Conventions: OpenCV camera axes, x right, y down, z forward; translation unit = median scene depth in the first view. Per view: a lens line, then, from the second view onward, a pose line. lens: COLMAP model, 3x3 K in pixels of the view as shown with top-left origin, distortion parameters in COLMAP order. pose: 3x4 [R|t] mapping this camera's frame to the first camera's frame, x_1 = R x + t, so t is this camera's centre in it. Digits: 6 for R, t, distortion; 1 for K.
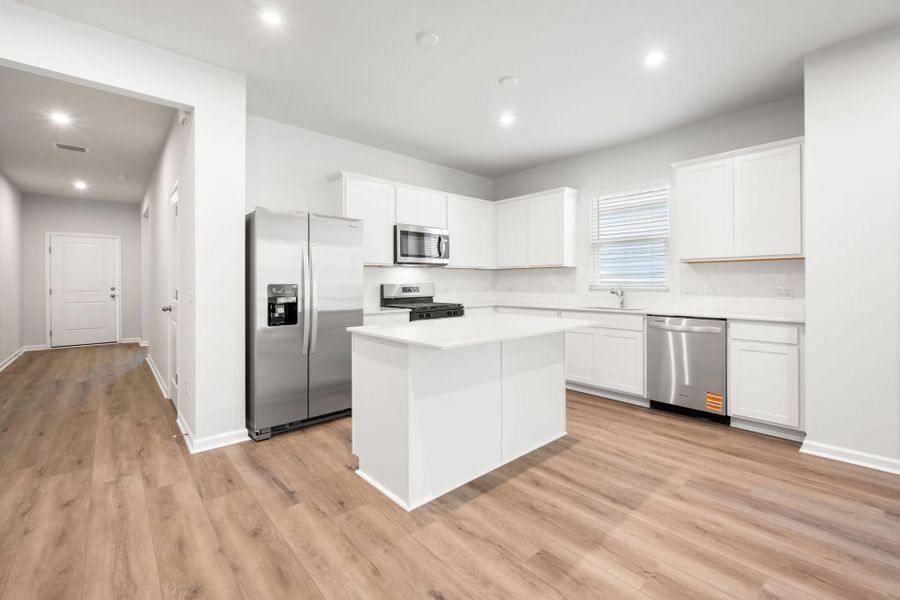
lens RADIAL K [[382.6, 0, 447.0], [0, 382.6, 284.7], [0, 0, 1]] dist [-0.000590, 0.000037]
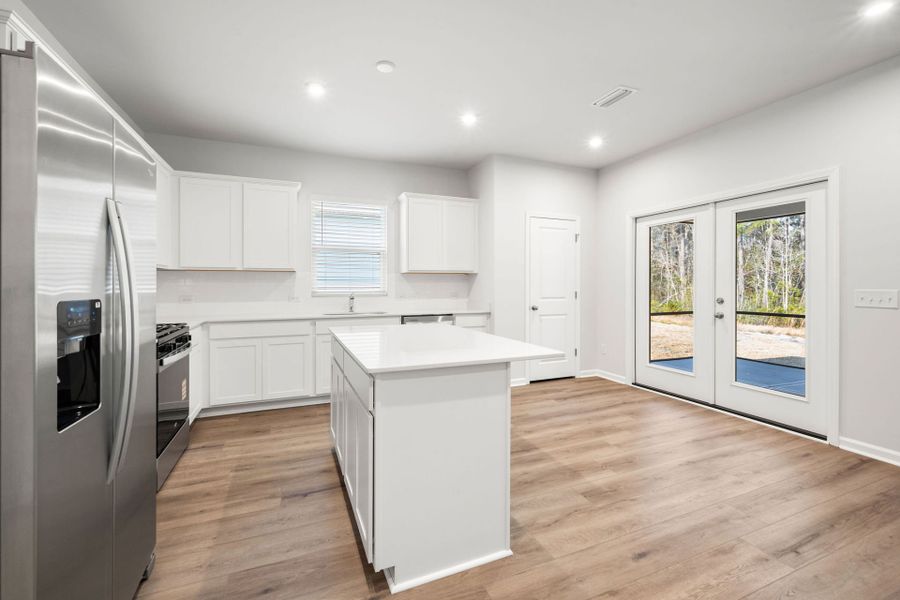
lens RADIAL K [[382.3, 0, 450.0], [0, 382.3, 289.3], [0, 0, 1]] dist [-0.000118, 0.000161]
pose [[0.323531, -0.006277, 0.946197, -0.634356], [0.006775, 0.999968, 0.004317, -0.009808], [-0.946193, 0.005014, 0.323563, 0.557458]]
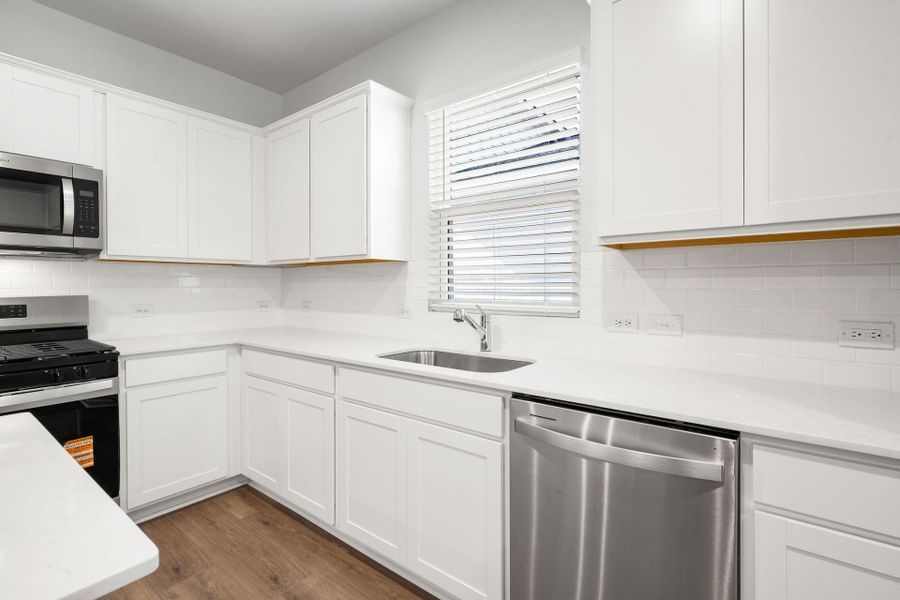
lens RADIAL K [[429.9, 0, 448.9], [0, 429.9, 287.0], [0, 0, 1]] dist [-0.000911, 0.000099]
pose [[0.984886, 0.000051, 0.173202, 0.464995], [0.000532, 0.999994, -0.003319, -0.018667], [-0.173201, 0.003361, 0.984881, 0.727606]]
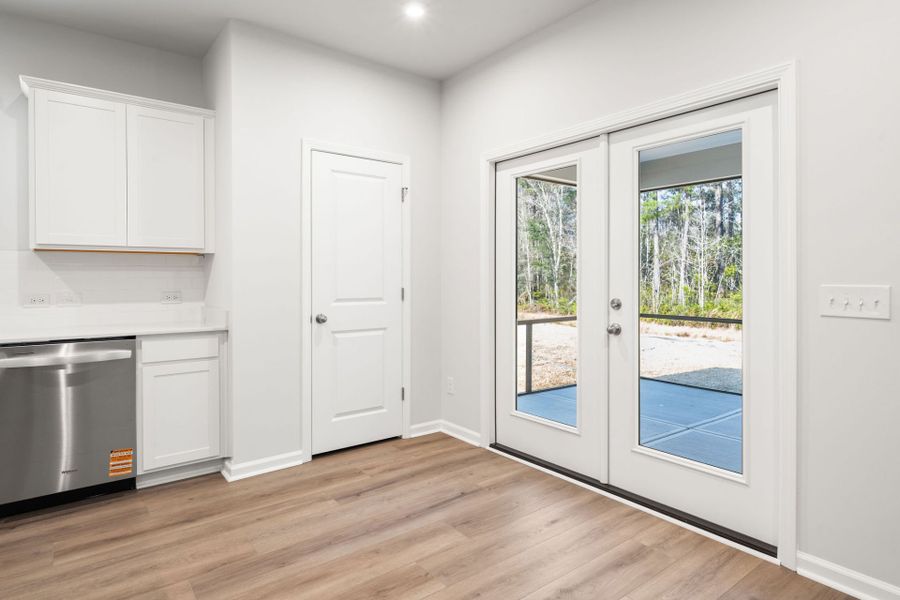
lens RADIAL K [[511.9, 0, 451.9], [0, 511.9, 282.0], [0, 0, 1]] dist [-0.000247, -0.000206]
pose [[0.060930, -0.003570, 0.998136, -0.158511], [0.006594, 0.999973, 0.003174, -0.007298], [-0.998120, 0.006388, 0.060952, 0.380103]]
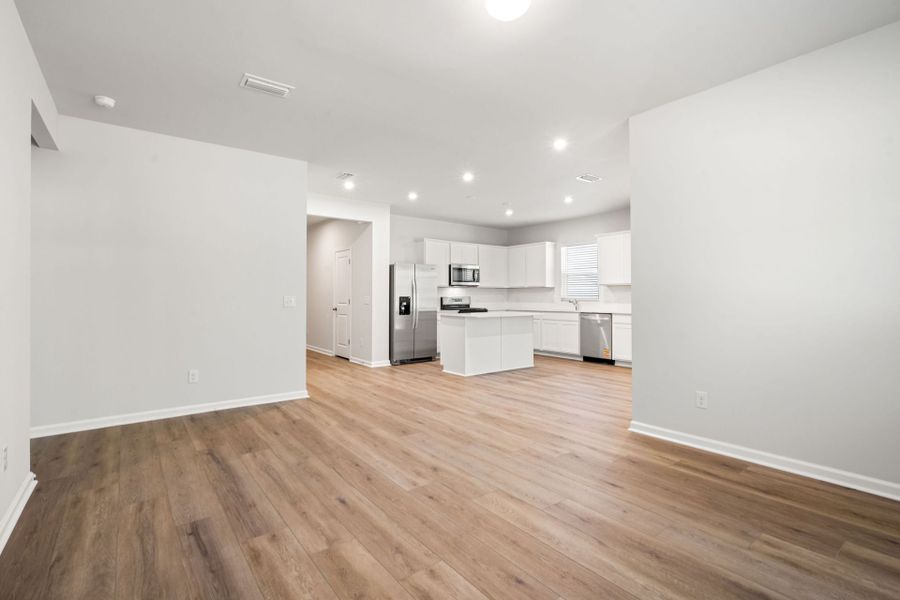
lens RADIAL K [[414.1, 0, 450.0], [0, 414.1, 300.0], [0, 0, 1]] dist [-0.000794, -0.000286]
pose [[0.998170, 0.003906, -0.060344, -0.021182], [-0.003795, 0.999991, 0.001950, 0.013654], [0.060351, -0.001717, 0.998176, -1.355244]]
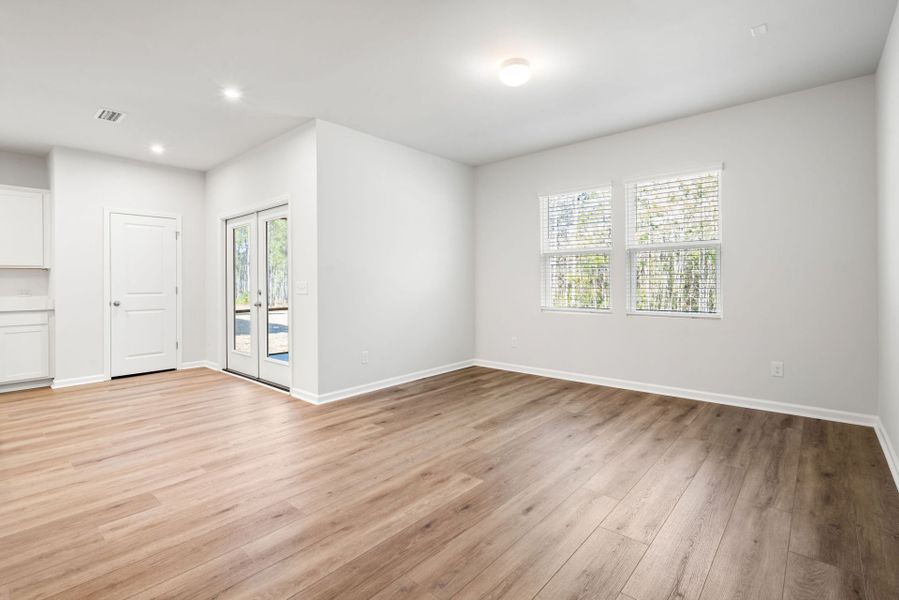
lens RADIAL K [[424.8, 0, 450.8], [0, 424.8, 282.7], [0, 0, 1]] dist [-0.001041, -0.000005]
pose [[-0.127952, 0.005343, 0.991766, -0.942848], [0.016193, 0.999863, -0.003297, 0.017649], [-0.991648, 0.015638, -0.128021, -0.389861]]
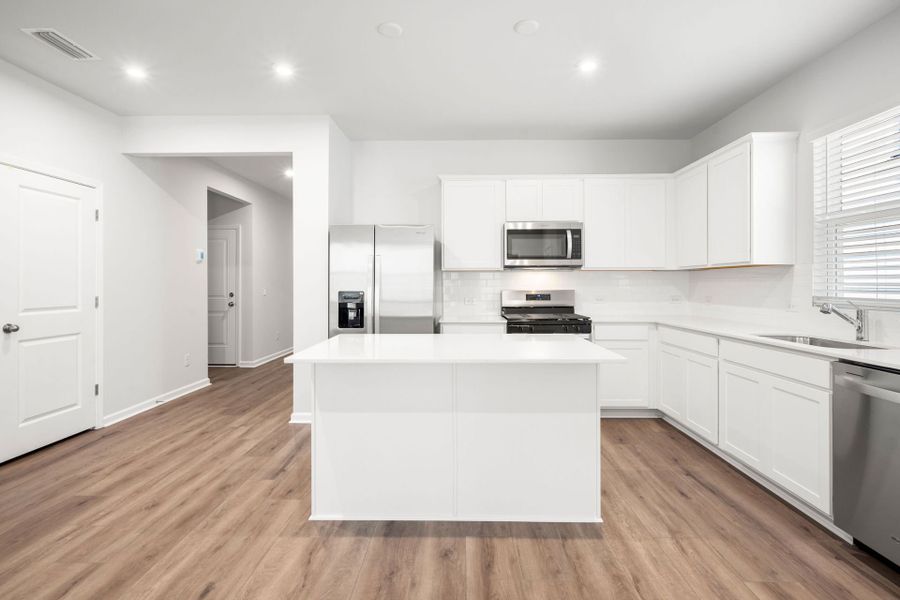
lens RADIAL K [[425.3, 0, 451.3], [0, 425.3, 282.7], [0, 0, 1]] dist [-0.001041, -0.000005]
pose [[0.736893, -0.000546, -0.676009, 0.614142], [-0.004981, 0.999968, -0.006236, -0.019160], [0.675991, 0.007963, 0.736867, 0.275752]]
